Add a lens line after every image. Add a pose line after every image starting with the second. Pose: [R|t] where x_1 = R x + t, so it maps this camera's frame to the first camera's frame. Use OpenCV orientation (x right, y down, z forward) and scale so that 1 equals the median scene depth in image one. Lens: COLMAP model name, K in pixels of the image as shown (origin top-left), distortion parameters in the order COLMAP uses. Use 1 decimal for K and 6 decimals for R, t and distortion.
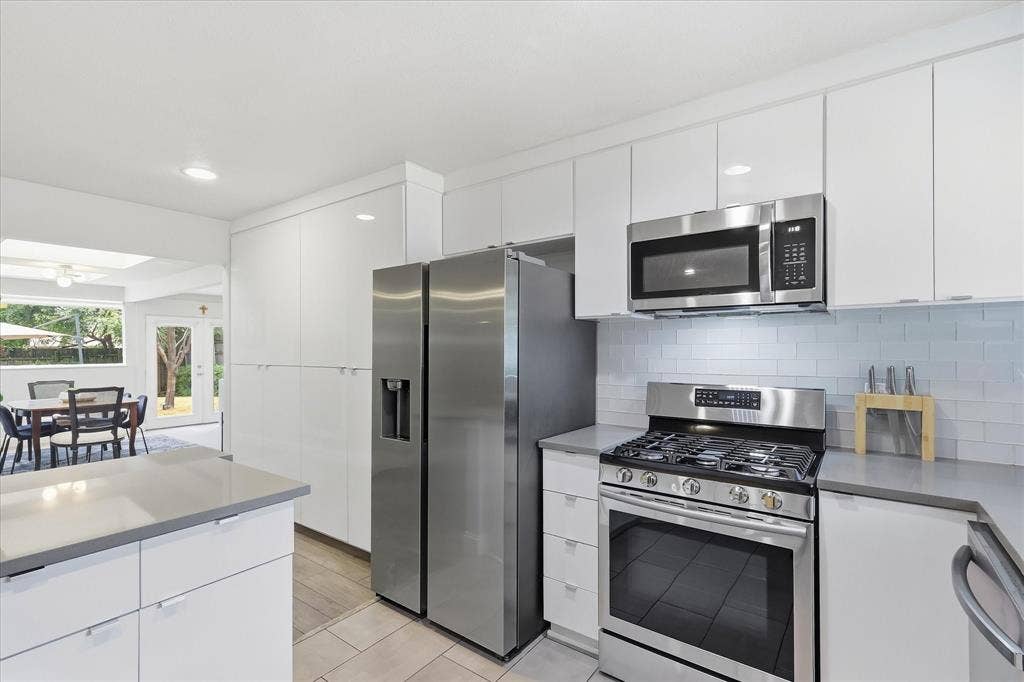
lens RADIAL K [[452.9, 0, 508.1], [0, 452.9, 345.7], [0, 0, 1]] dist [-0.014014, 0.000138]
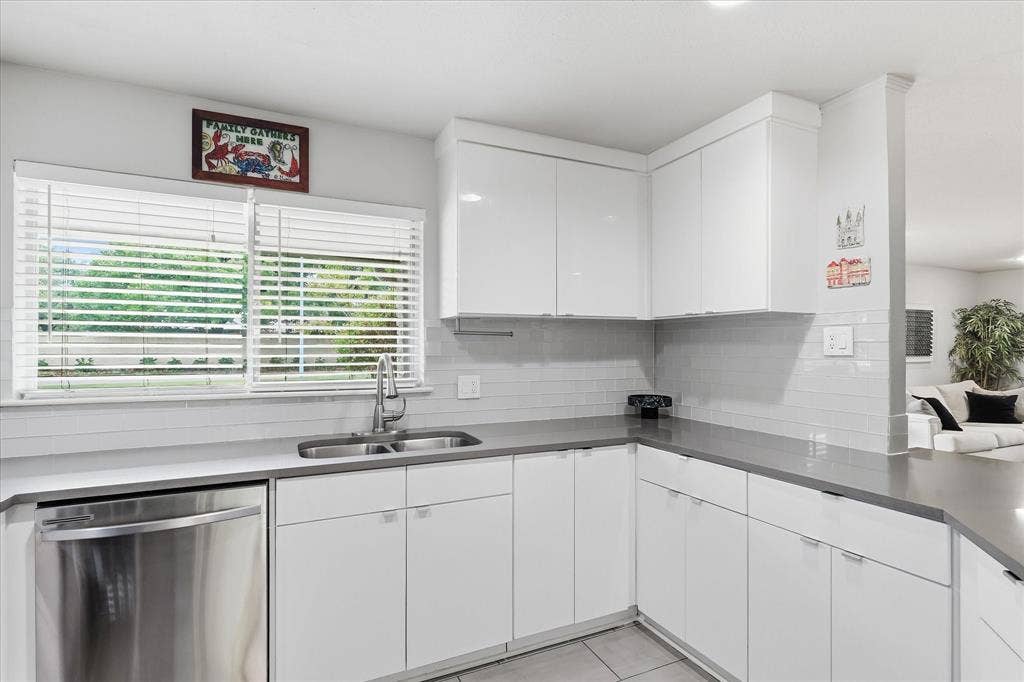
lens RADIAL K [[509.7, 0, 513.5], [0, 509.7, 338.7], [0, 0, 1]] dist [-0.000212, 0.000046]
pose [[-0.892770, 0.013592, 0.450308, -0.367340], [0.003733, 0.999734, -0.022774, 0.012845], [-0.450497, -0.018650, -0.892583, 1.075872]]
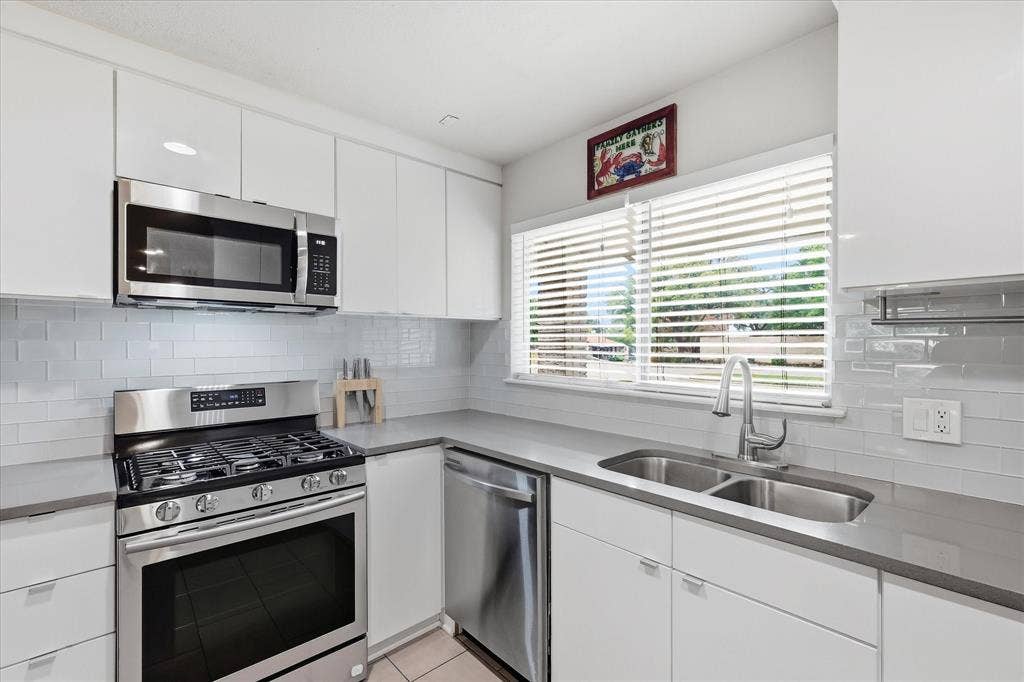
lens RADIAL K [[452.9, 0, 513.6], [0, 452.9, 339.5], [0, 0, 1]] dist [-0.014014, 0.000138]
pose [[0.174865, 0.012352, 0.984515, -0.406096], [-0.004879, 0.999920, -0.011679, 0.001529], [-0.984580, -0.002761, 0.174911, 0.300787]]
